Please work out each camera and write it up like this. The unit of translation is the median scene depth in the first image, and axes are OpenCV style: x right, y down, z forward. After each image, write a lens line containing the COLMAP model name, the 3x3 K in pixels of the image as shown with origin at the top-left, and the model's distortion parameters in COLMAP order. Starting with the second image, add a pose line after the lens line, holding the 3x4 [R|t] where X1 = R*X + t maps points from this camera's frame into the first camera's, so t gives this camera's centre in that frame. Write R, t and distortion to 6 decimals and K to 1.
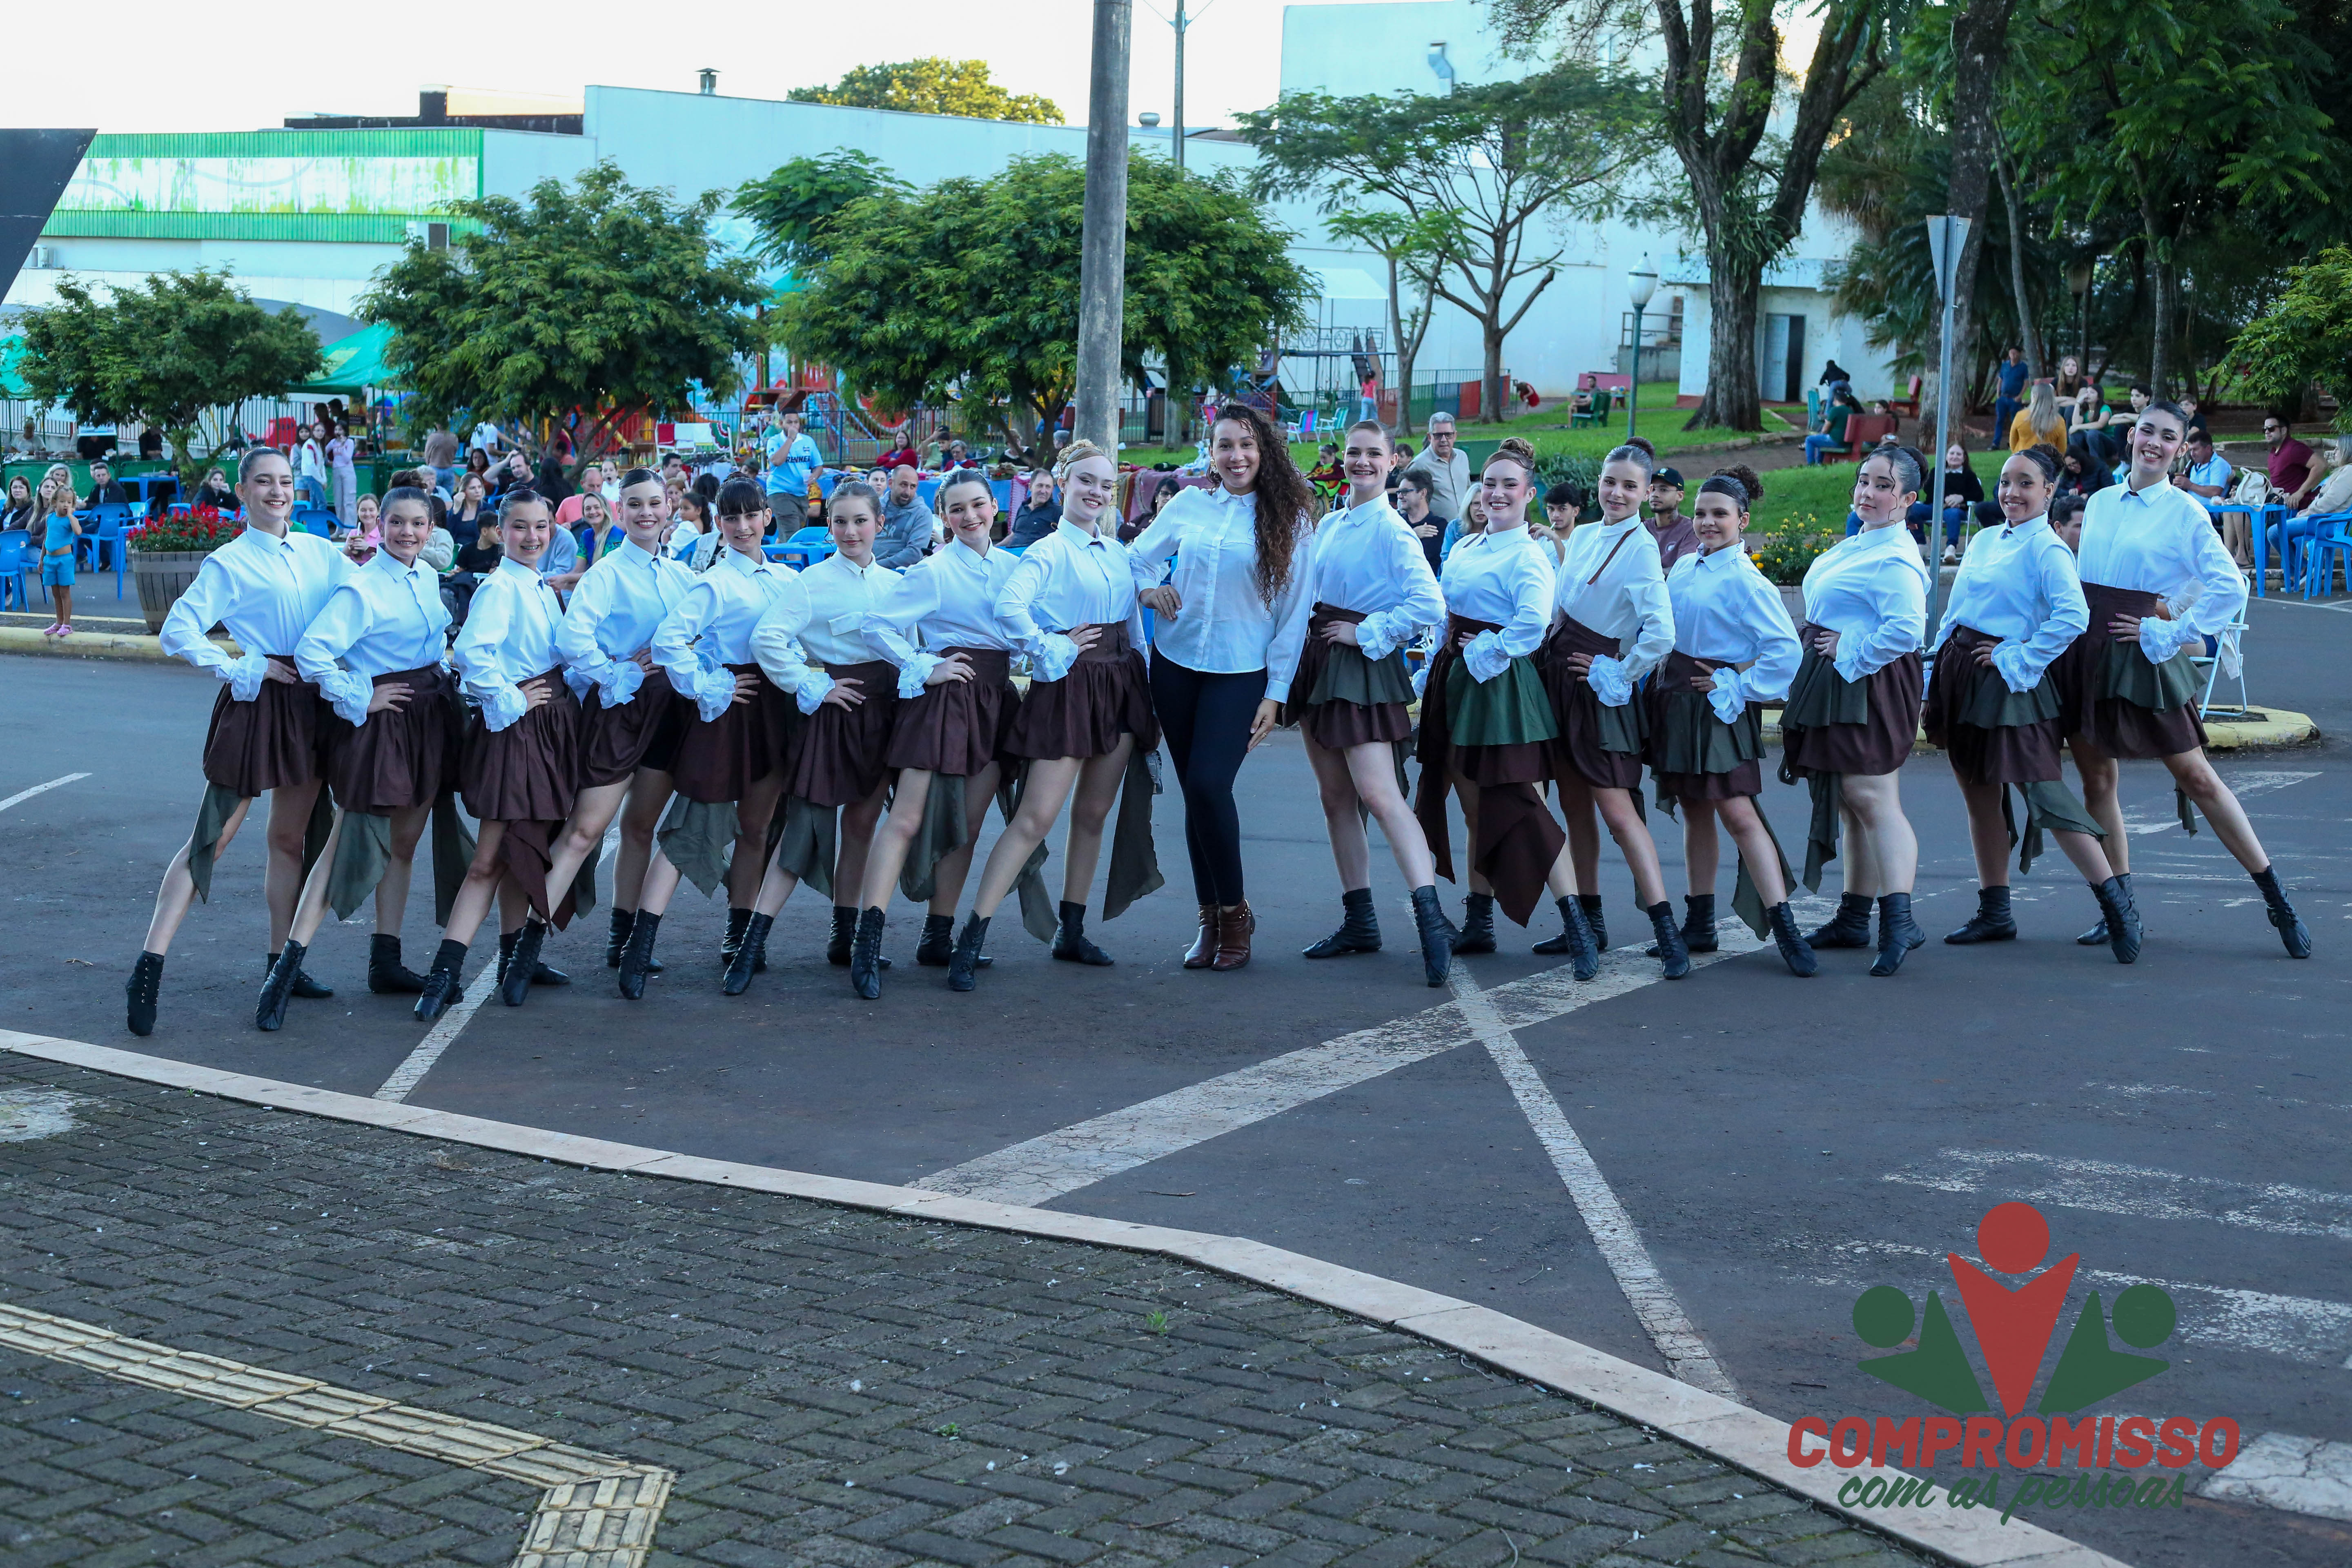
lens RADIAL K [[3389.0, 0, 1176.0], [0, 3389.0, 784.0], [0, 0, 1]] dist [-0.113863, 0.037182]
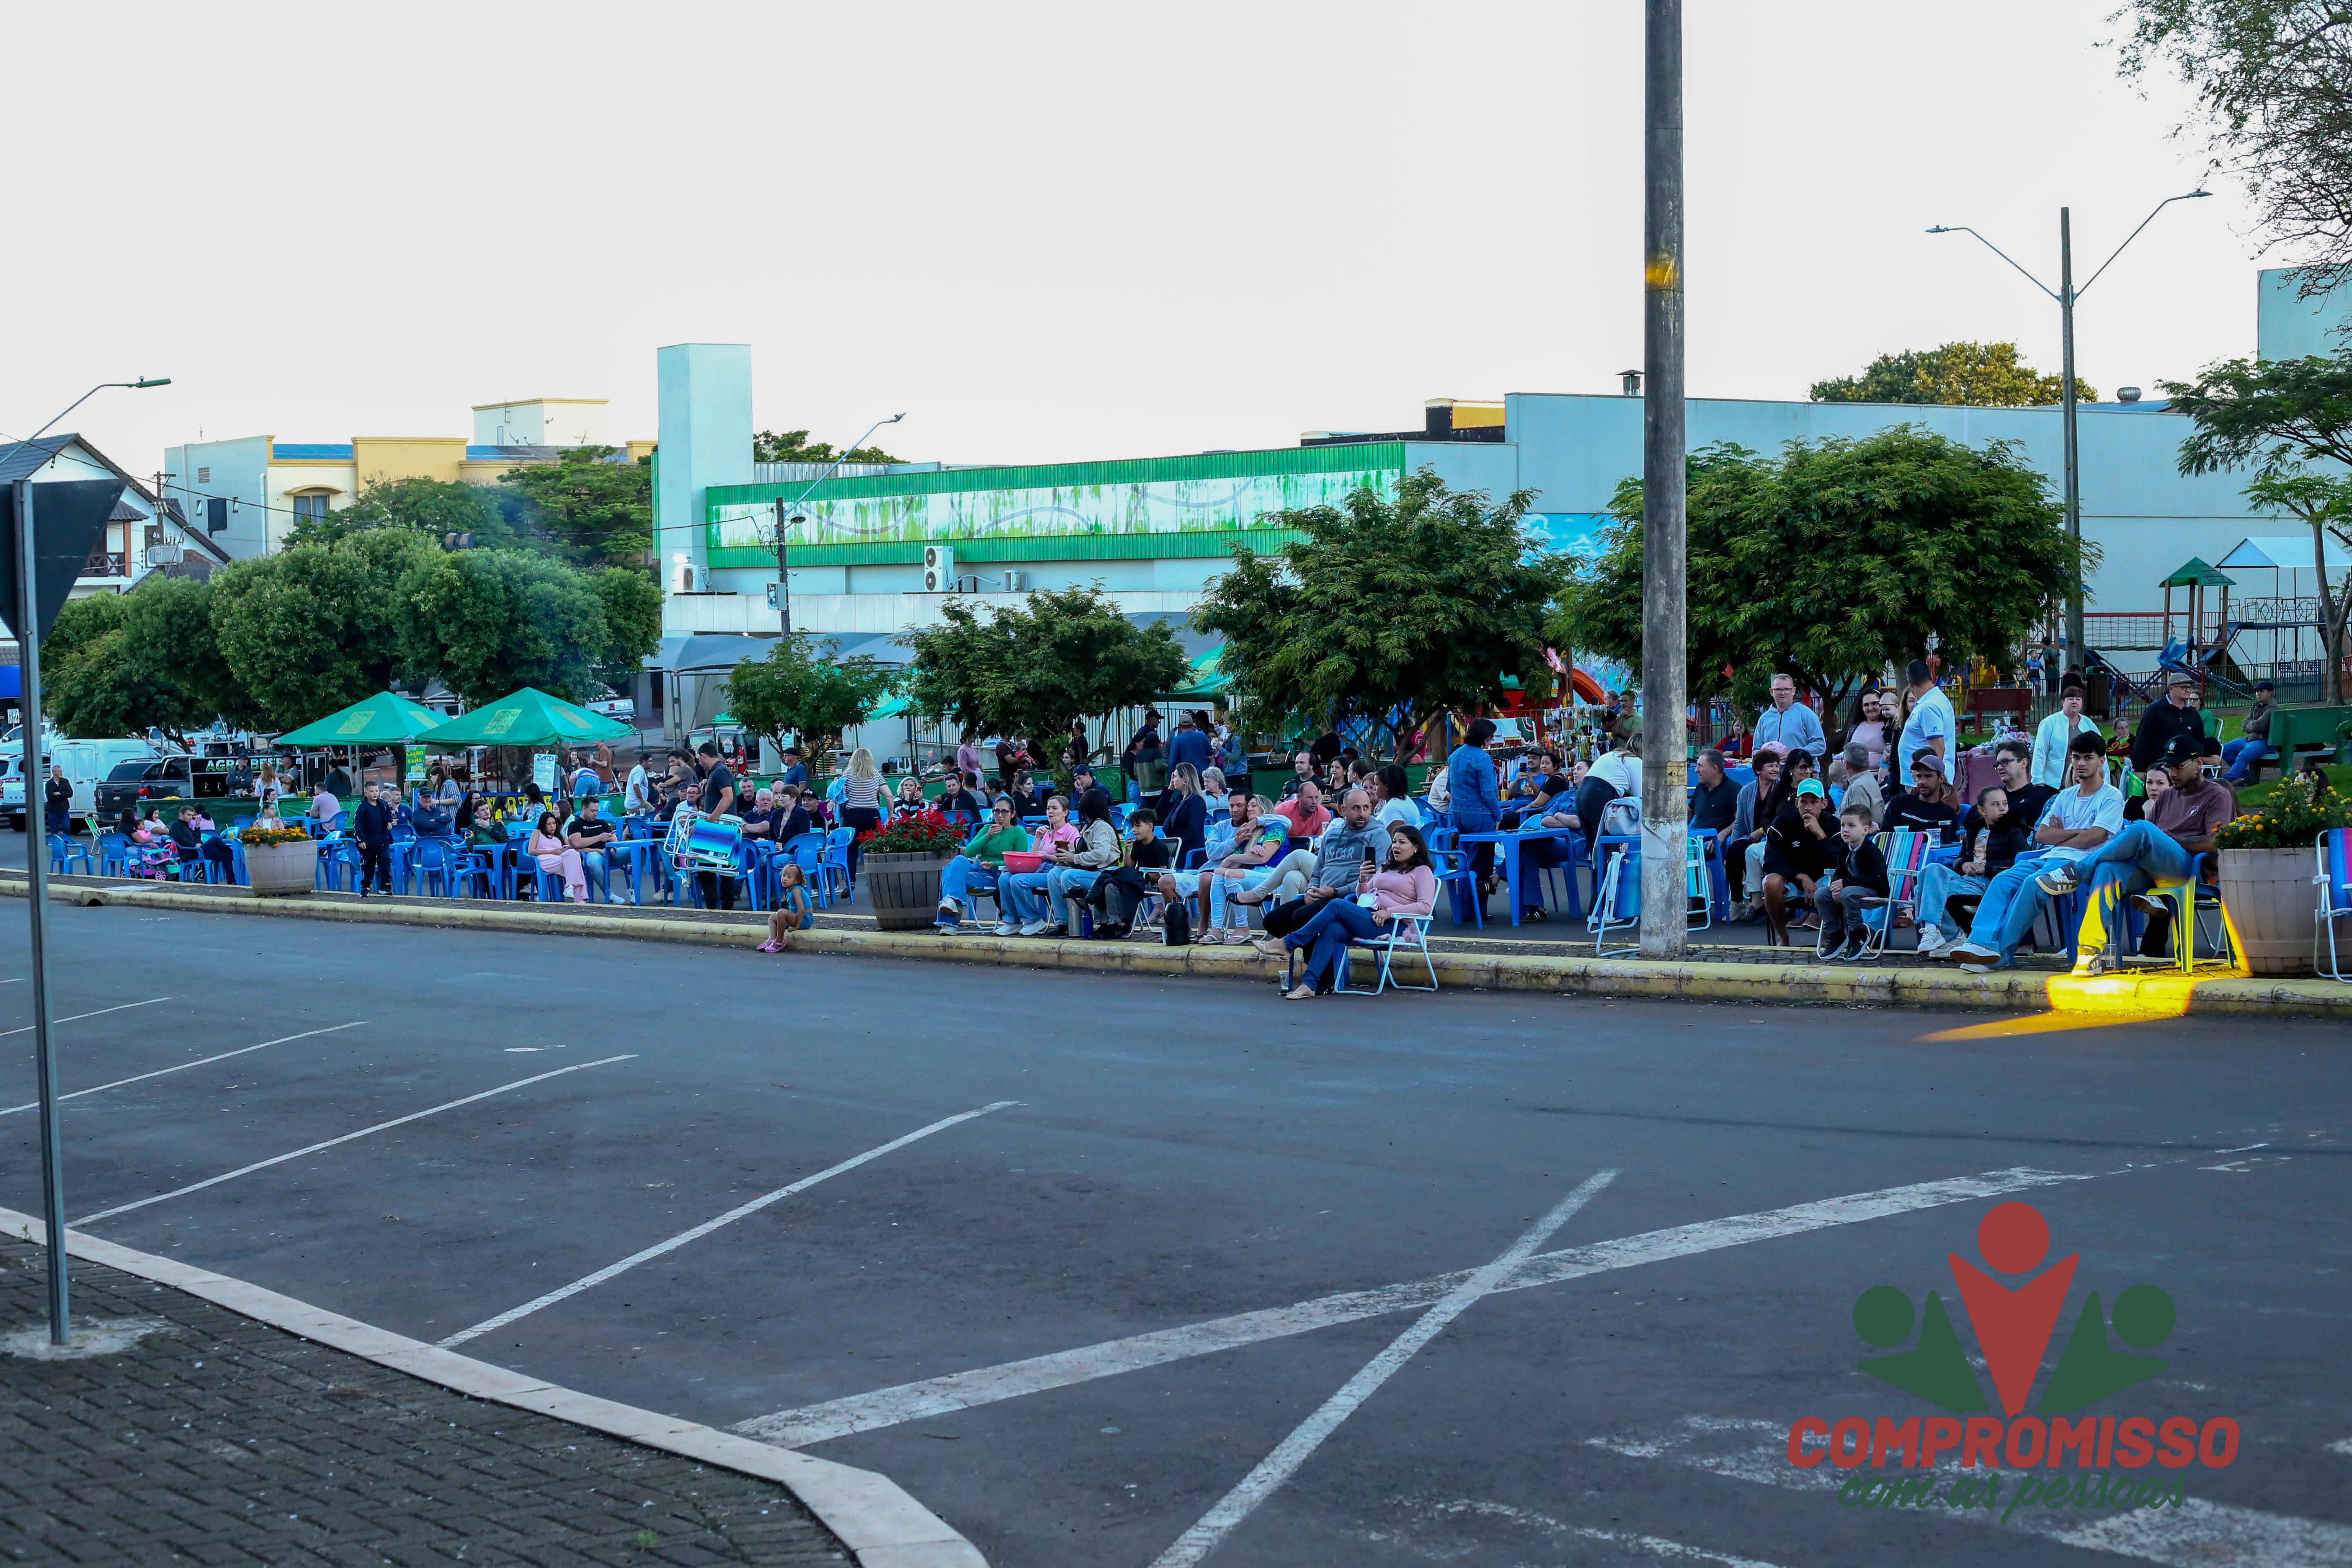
lens RADIAL K [[3377.7, 0, 1176.0], [0, 3377.7, 784.0], [0, 0, 1]] dist [-0.080545, -0.114729]
pose [[0.950560, -0.029509, -0.309135, 0.077118], [0.002284, 0.996112, -0.088061, 0.002478], [0.310532, 0.083001, 0.946932, 0.004906]]
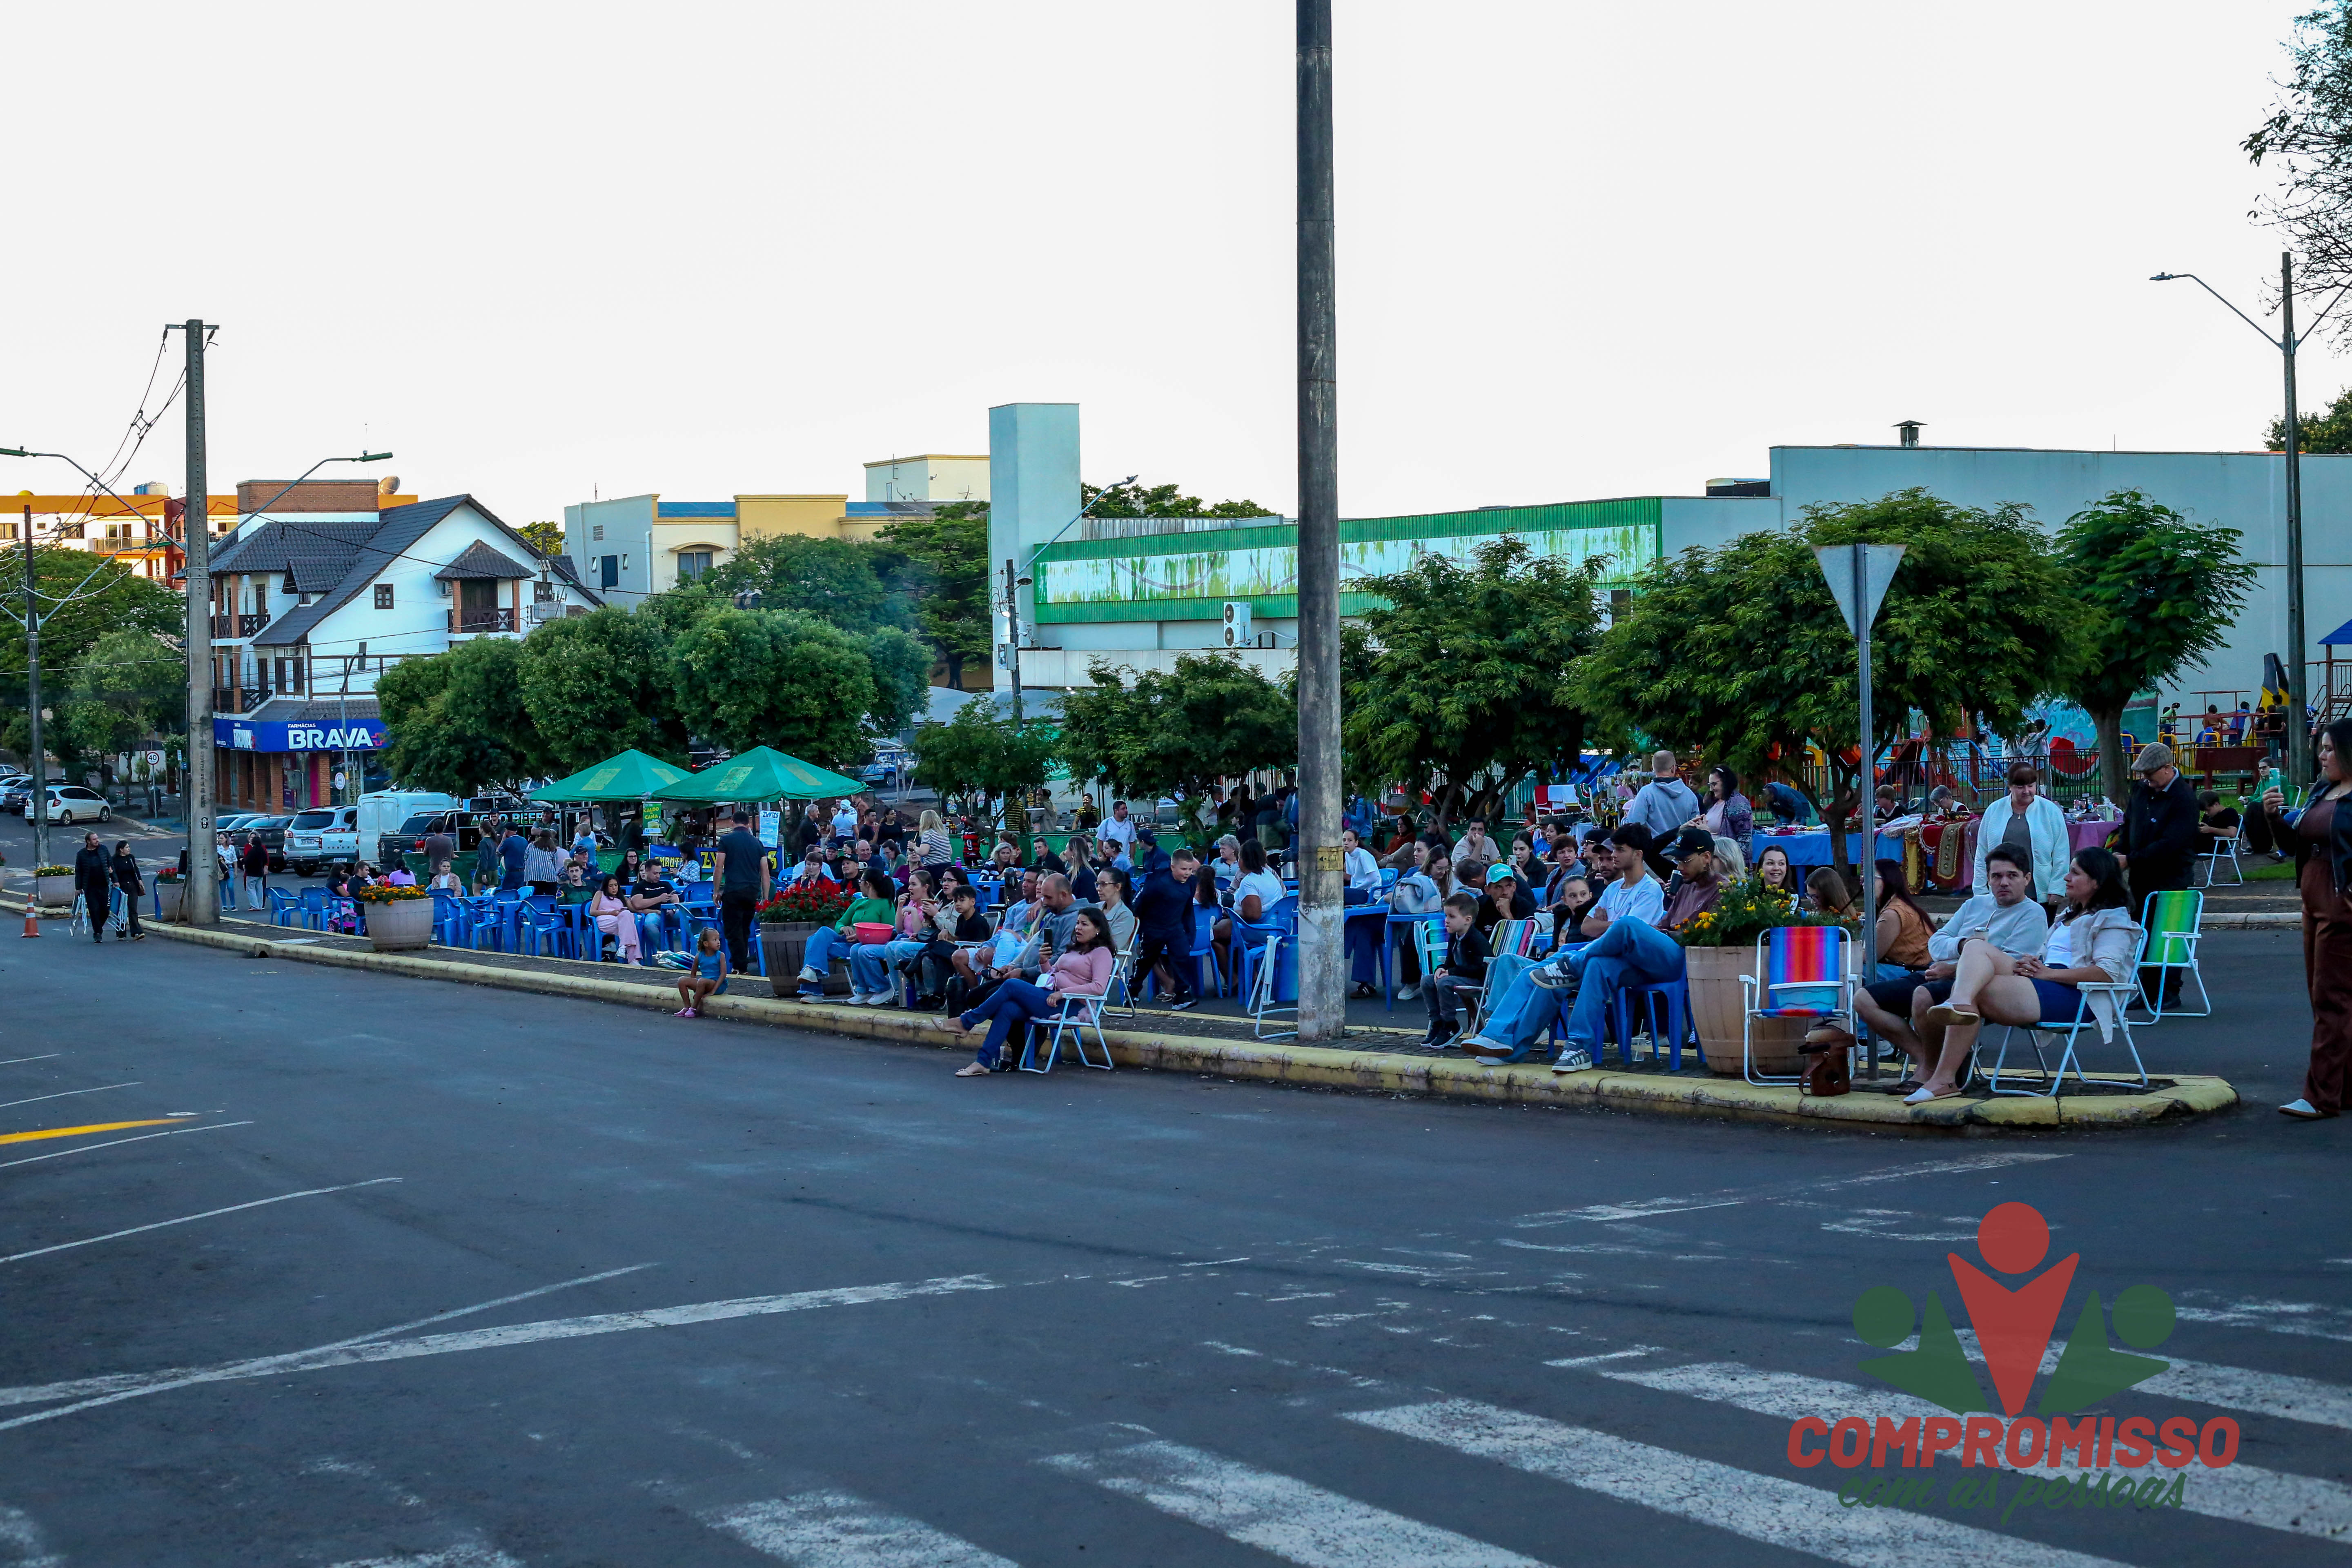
lens RADIAL K [[3377.7, 0, 1176.0], [0, 3377.7, 784.0], [0, 0, 1]] dist [-0.080545, -0.114729]
pose [[0.894202, -0.031951, -0.446523, 0.203795], [-0.014494, 0.994860, -0.100214, -0.003314], [0.447430, 0.096083, 0.889143, 0.042415]]
